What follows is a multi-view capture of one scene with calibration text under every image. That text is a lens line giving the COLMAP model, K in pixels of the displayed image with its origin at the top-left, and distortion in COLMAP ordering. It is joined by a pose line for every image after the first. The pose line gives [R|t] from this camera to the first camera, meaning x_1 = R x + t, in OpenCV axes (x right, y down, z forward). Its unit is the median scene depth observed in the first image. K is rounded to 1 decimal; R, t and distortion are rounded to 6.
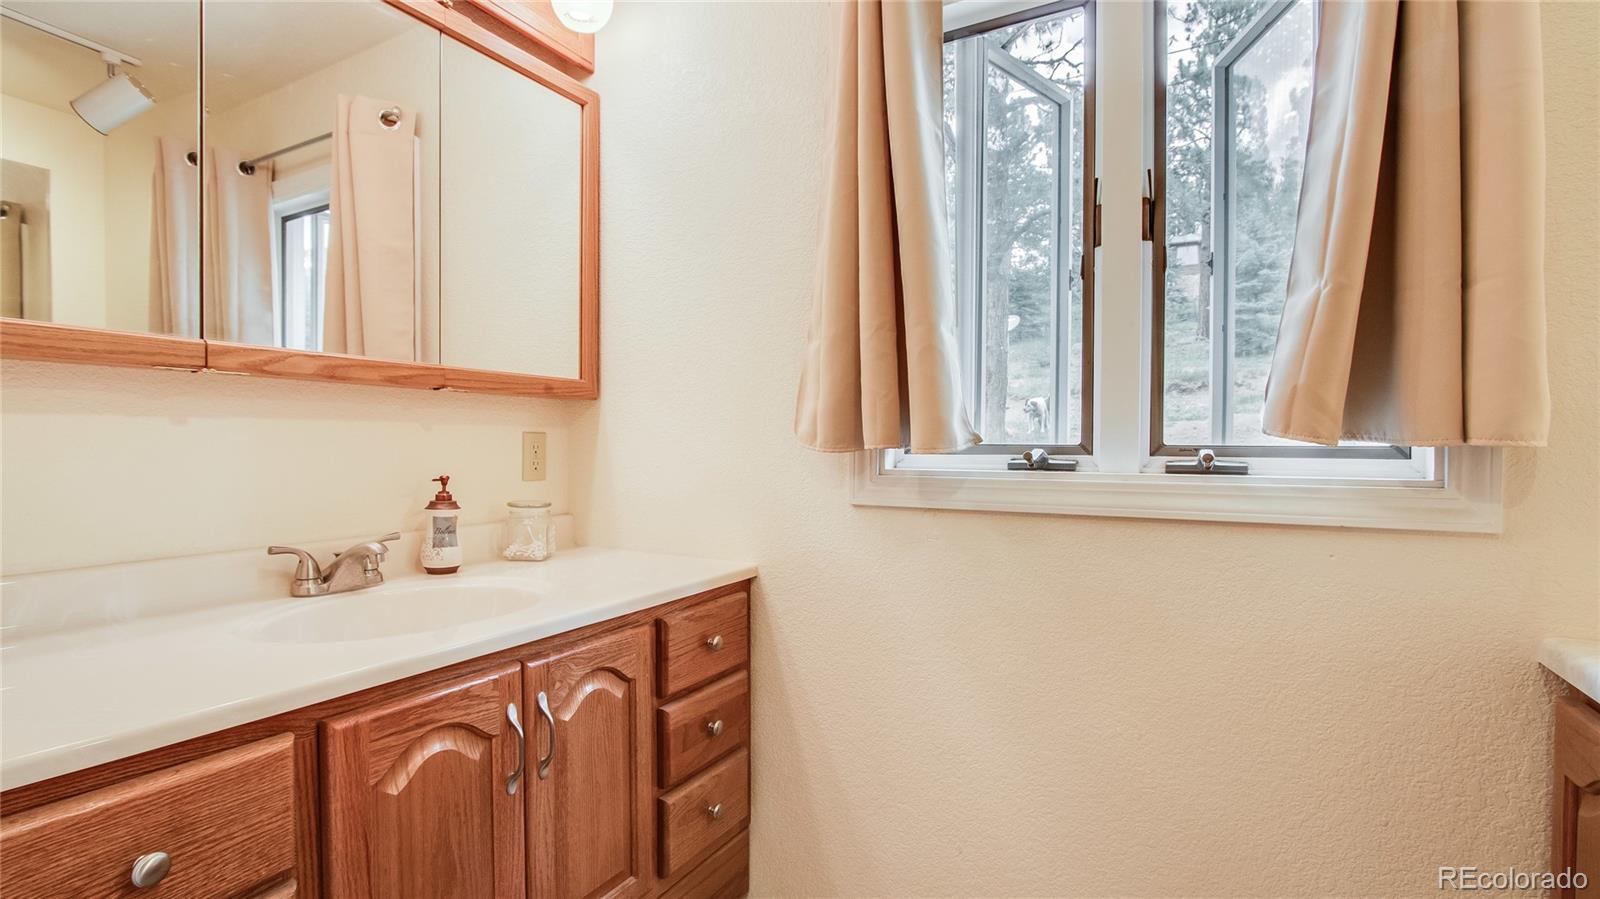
lens RADIAL K [[722.8, 0, 796.6], [0, 722.8, 476.2], [0, 0, 1]] dist [-0.050752, 0.012795]
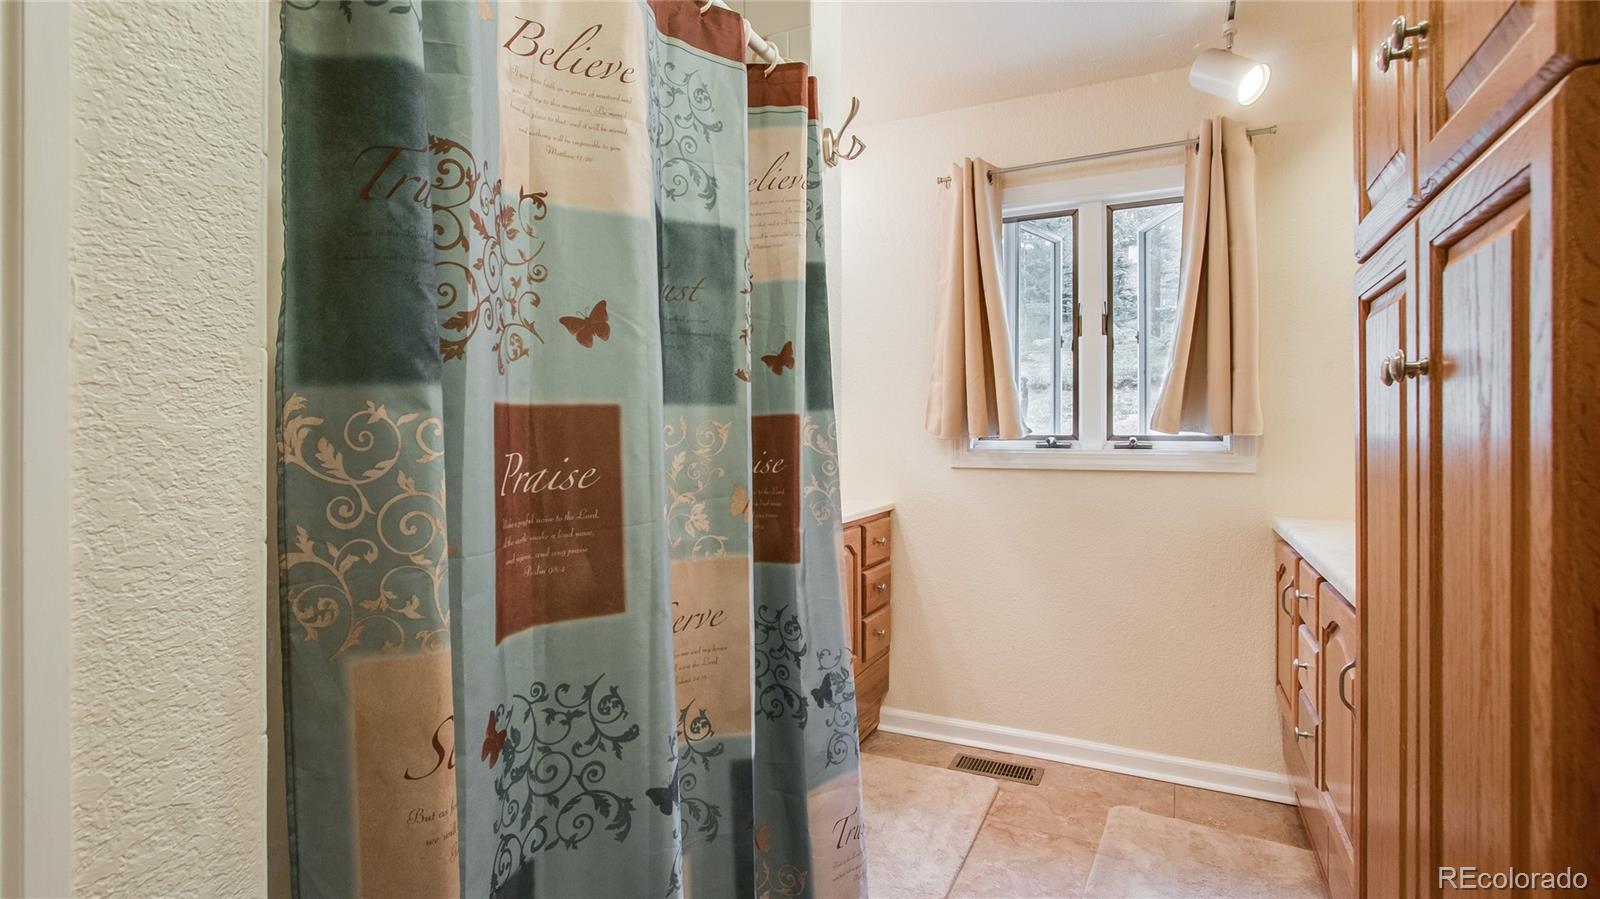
lens RADIAL K [[740.8, 0, 800.0], [0, 740.8, 449.5], [0, 0, 1]] dist [-0.032627, 0.013385]
pose [[0.997640, -0.002630, 0.068604, -0.509931], [0.004404, 0.999659, -0.025723, 0.046080], [-0.068513, 0.025964, 0.997312, -1.011372]]
